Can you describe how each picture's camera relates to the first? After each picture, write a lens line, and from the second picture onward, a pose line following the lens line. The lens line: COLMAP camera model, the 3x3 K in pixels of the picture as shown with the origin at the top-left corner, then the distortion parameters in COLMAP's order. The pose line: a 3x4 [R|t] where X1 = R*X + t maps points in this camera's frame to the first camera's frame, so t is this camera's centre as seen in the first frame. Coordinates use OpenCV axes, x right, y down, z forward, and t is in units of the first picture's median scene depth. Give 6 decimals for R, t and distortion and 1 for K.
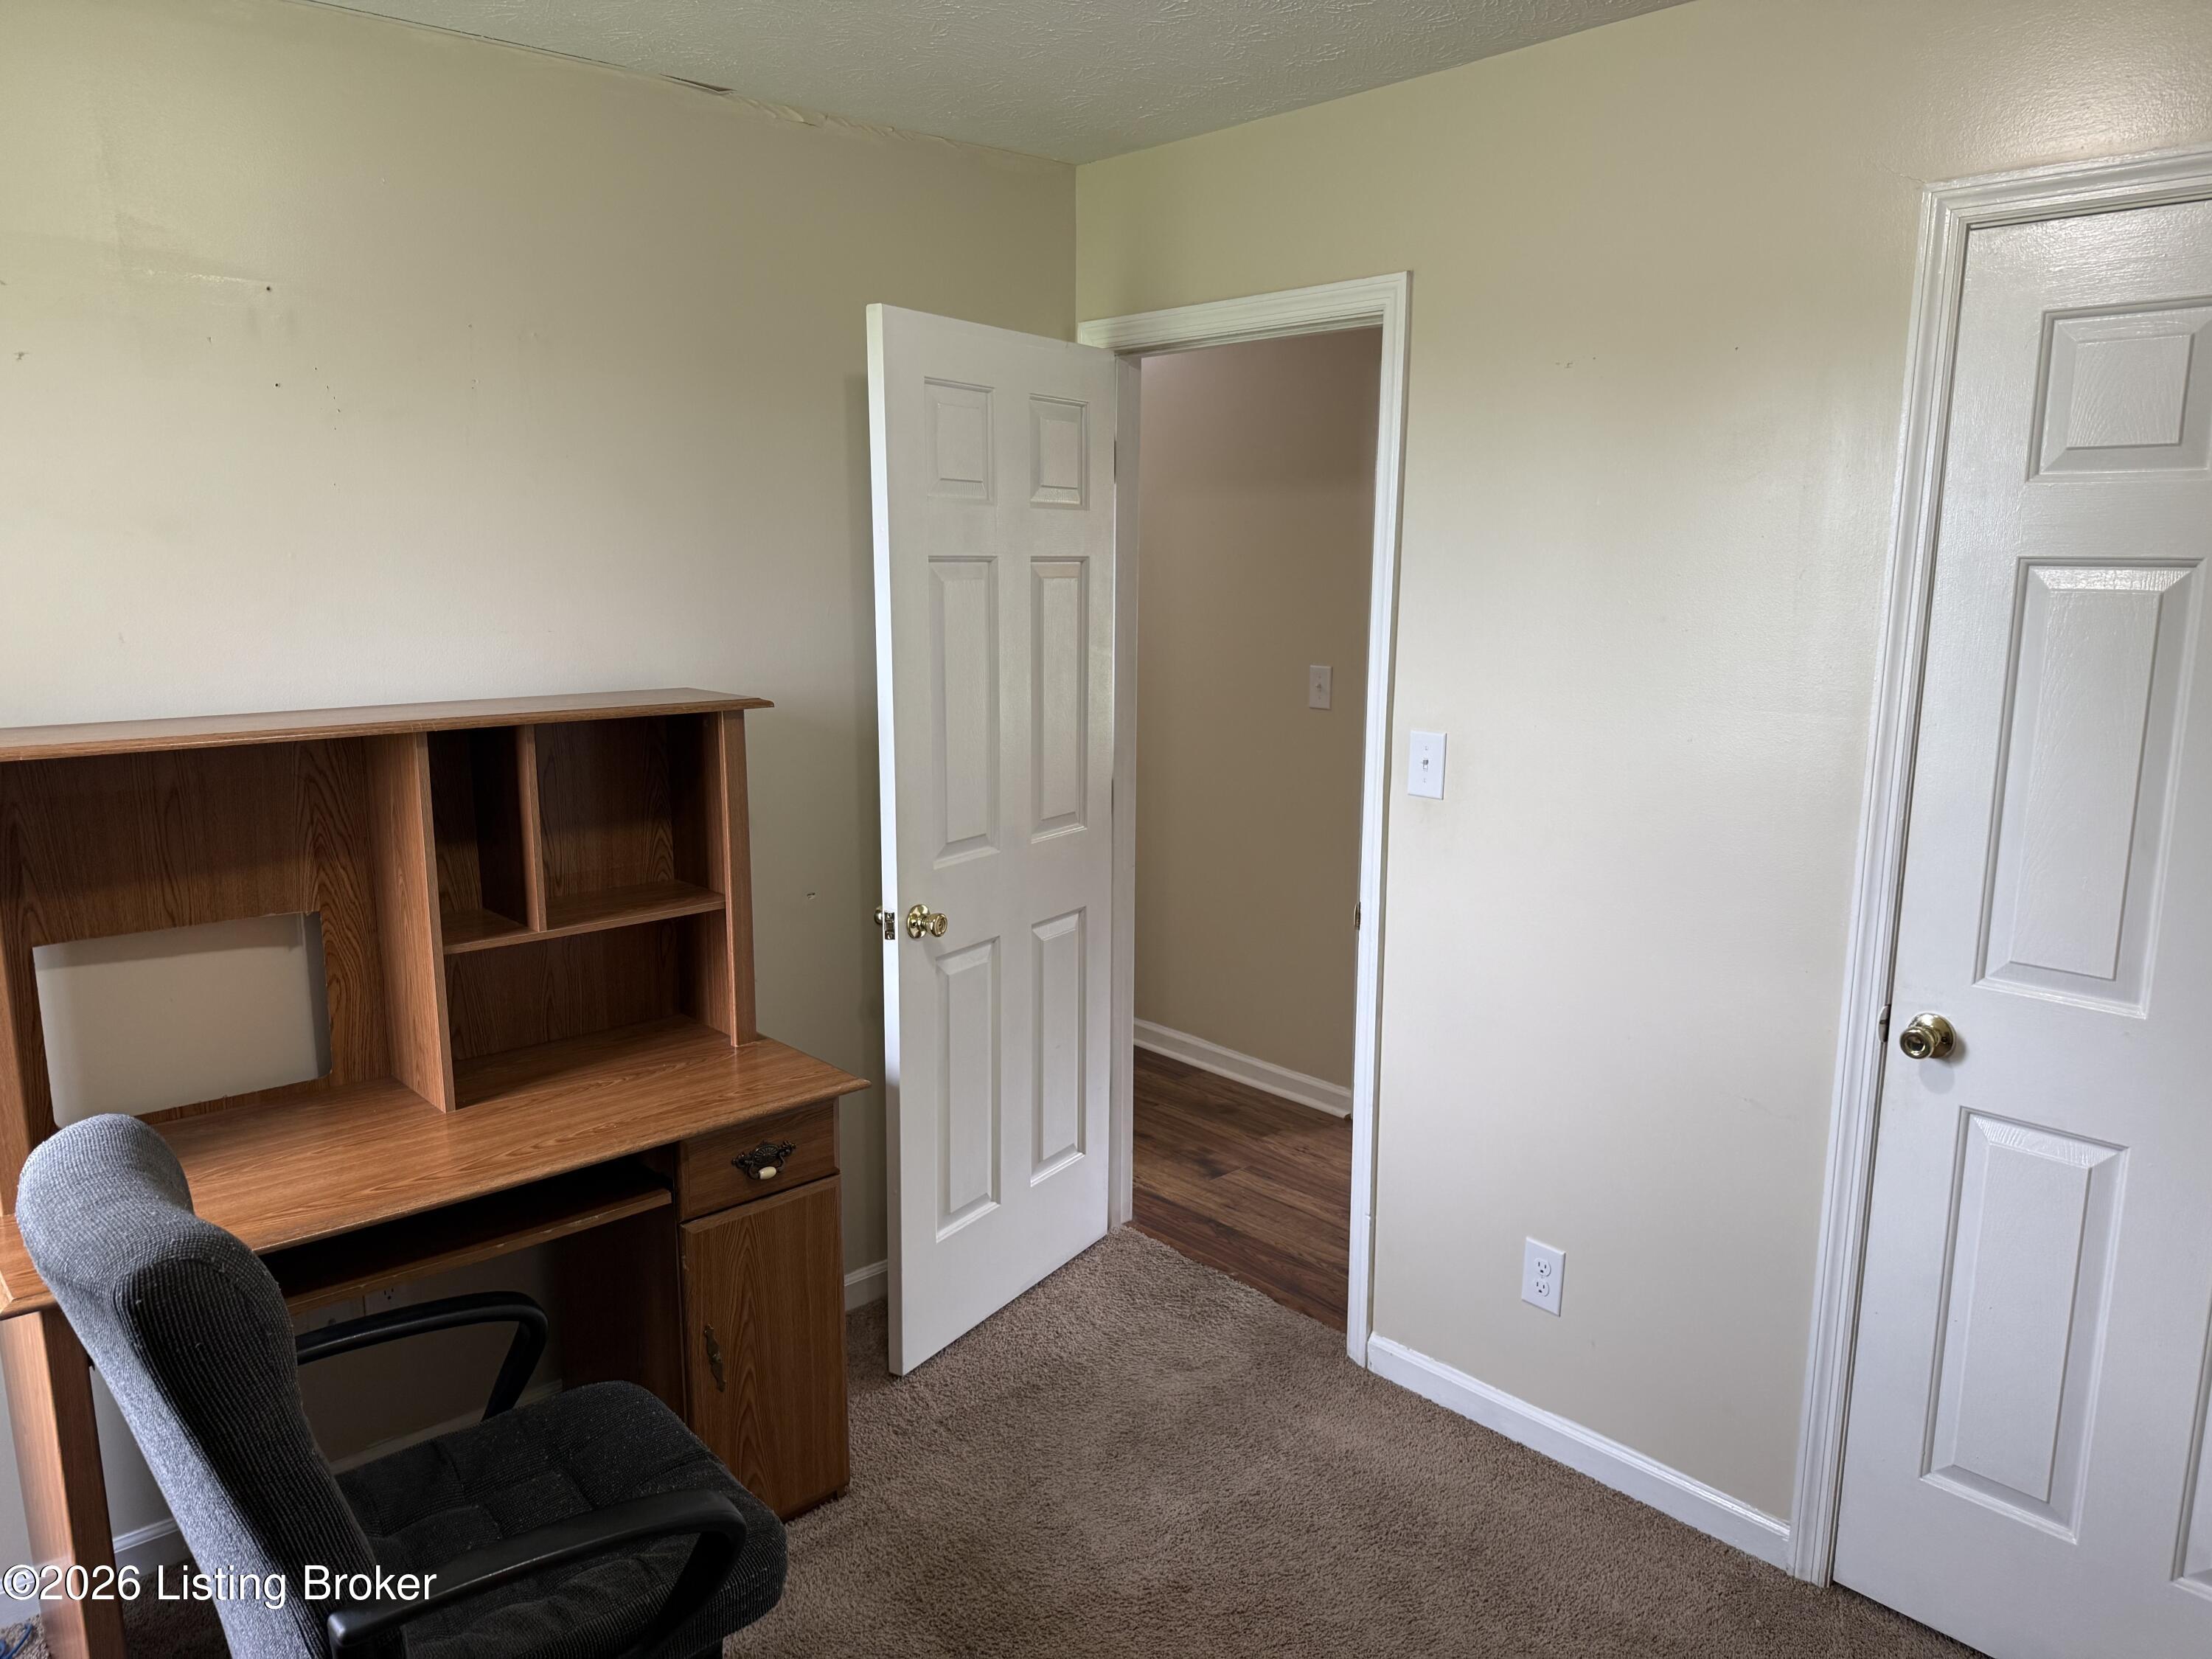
lens RADIAL K [[1542.6, 0, 1162.8], [0, 1542.6, 817.3], [0, 0, 1]] dist [0.093868, -0.194410]
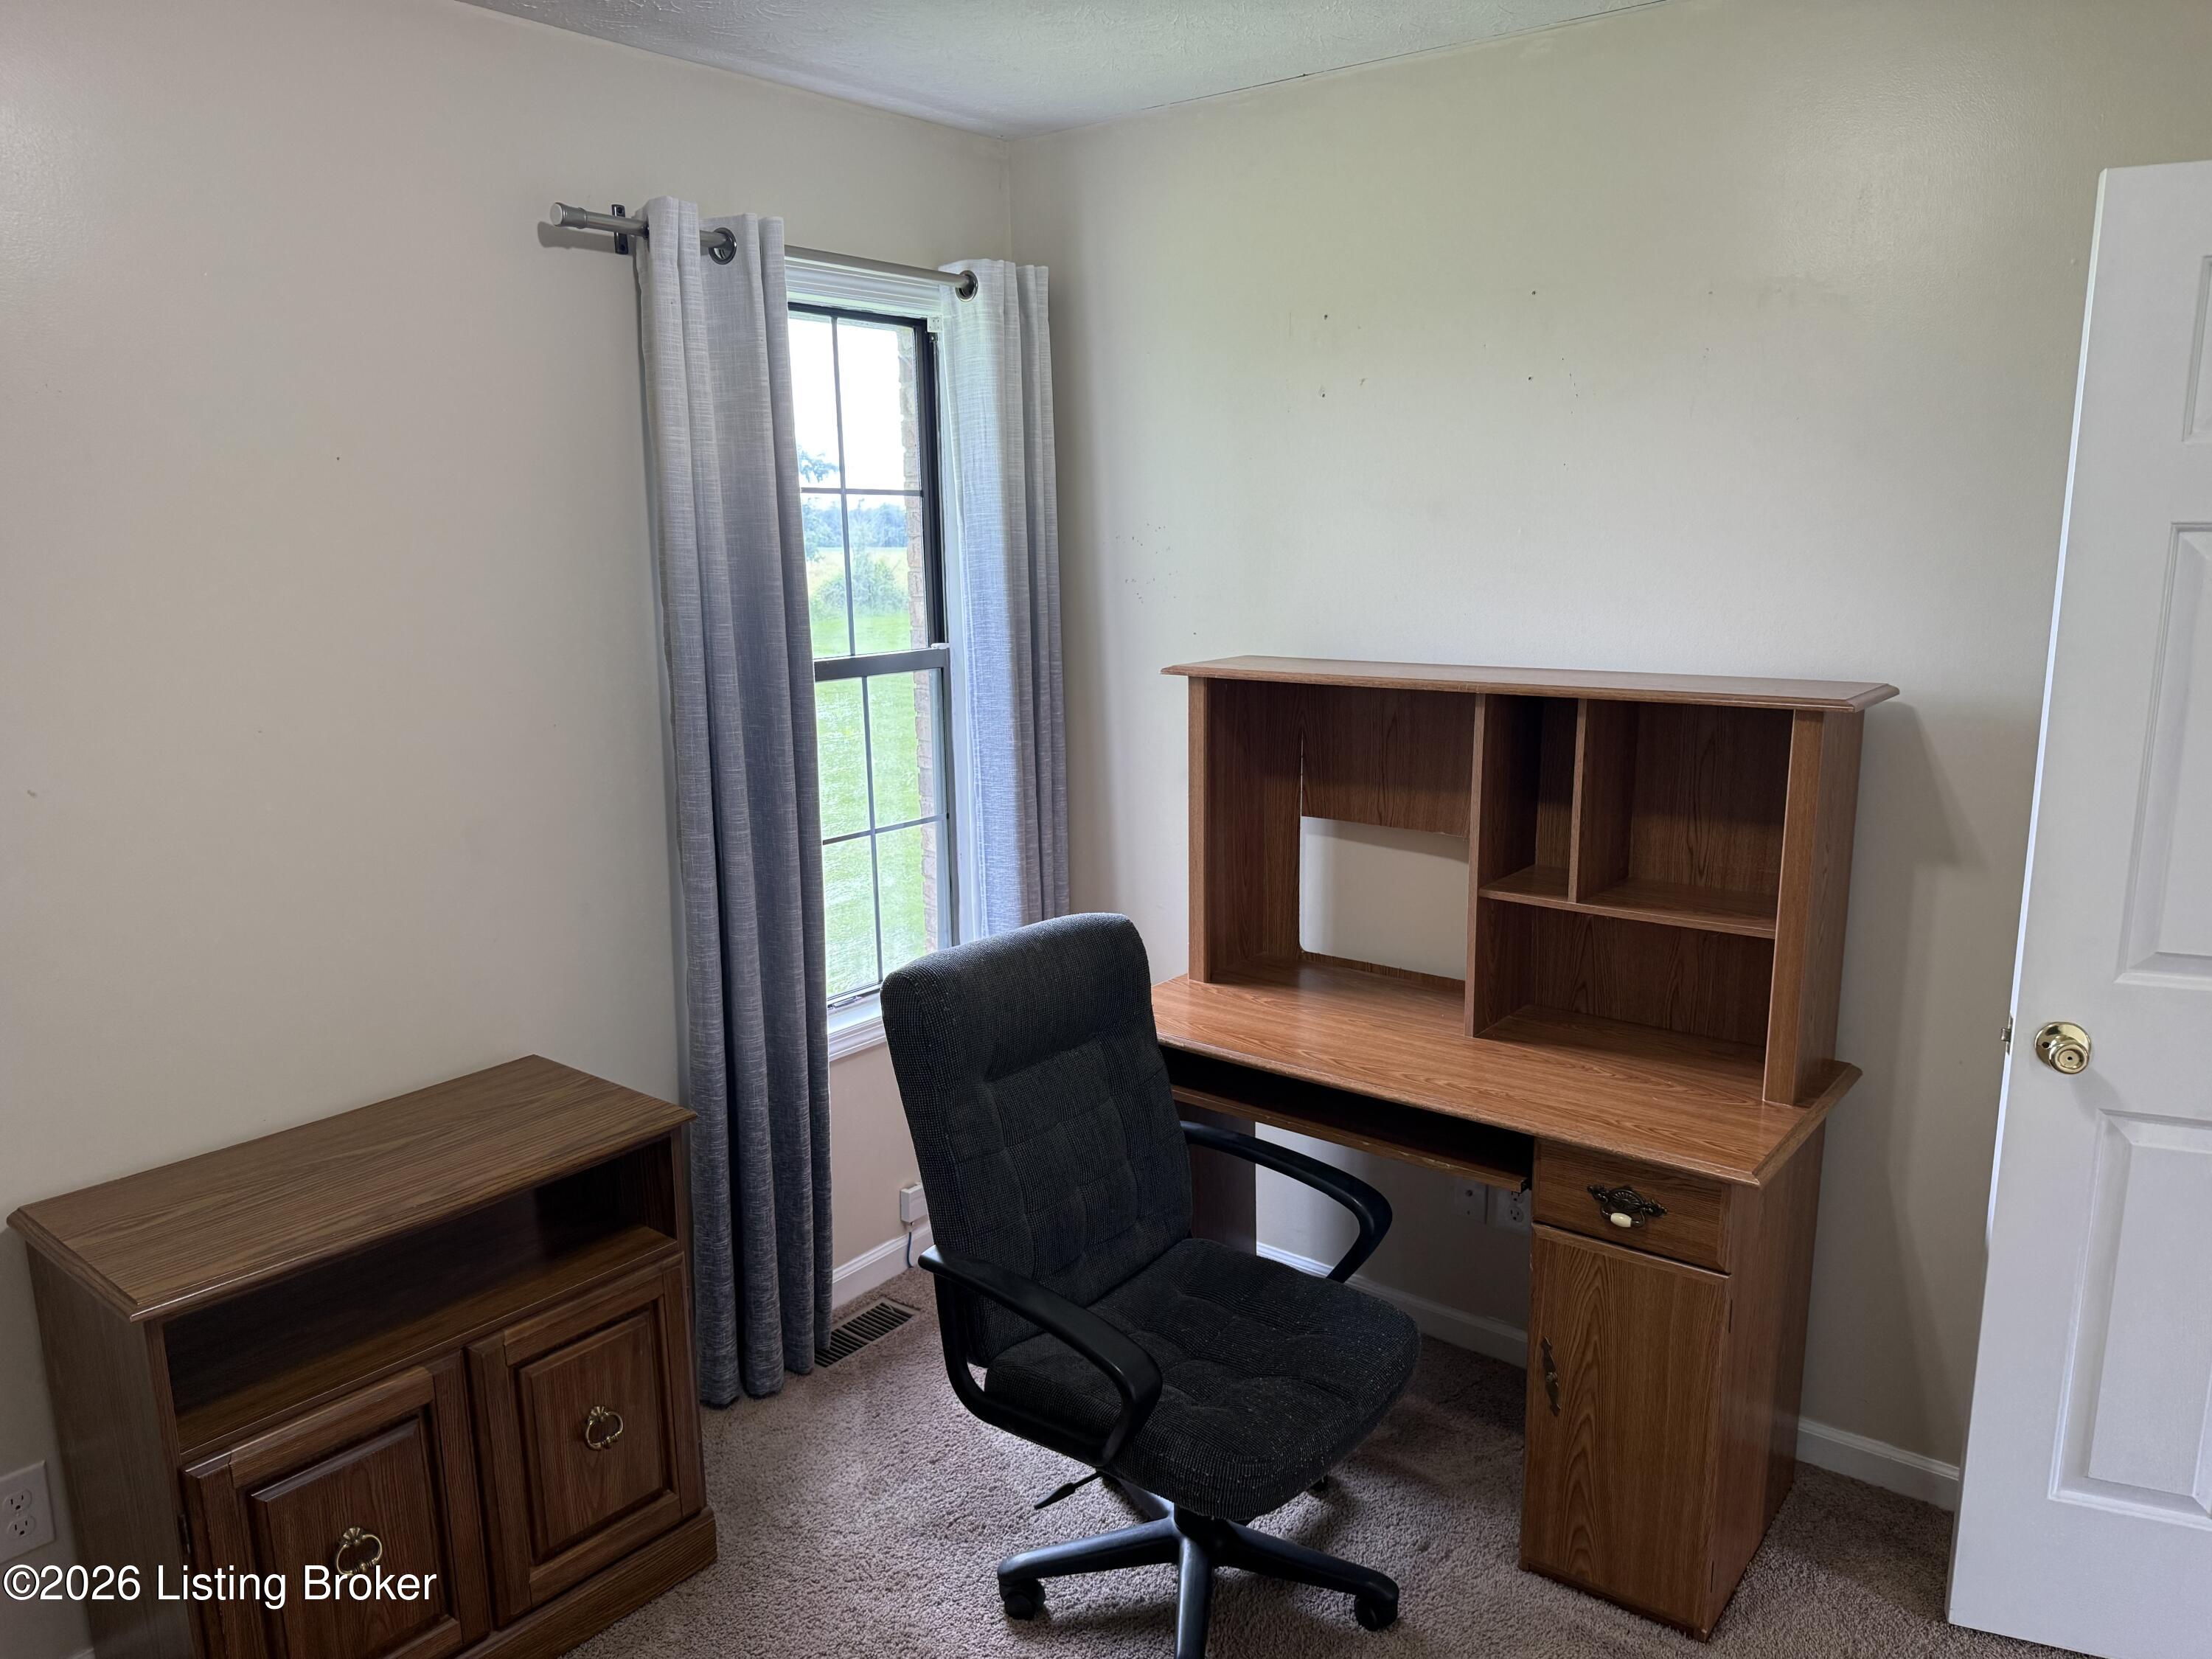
lens RADIAL K [[1515.3, 0, 1106.0], [0, 1515.3, 829.5], [0, 0, 1]] dist [-0.002234, -0.005393]
pose [[0.126368, 0.179834, -0.975547, 0.518896], [-0.151475, 0.975395, 0.160185, -0.085617], [0.980350, 0.127529, 0.150499, 0.549179]]
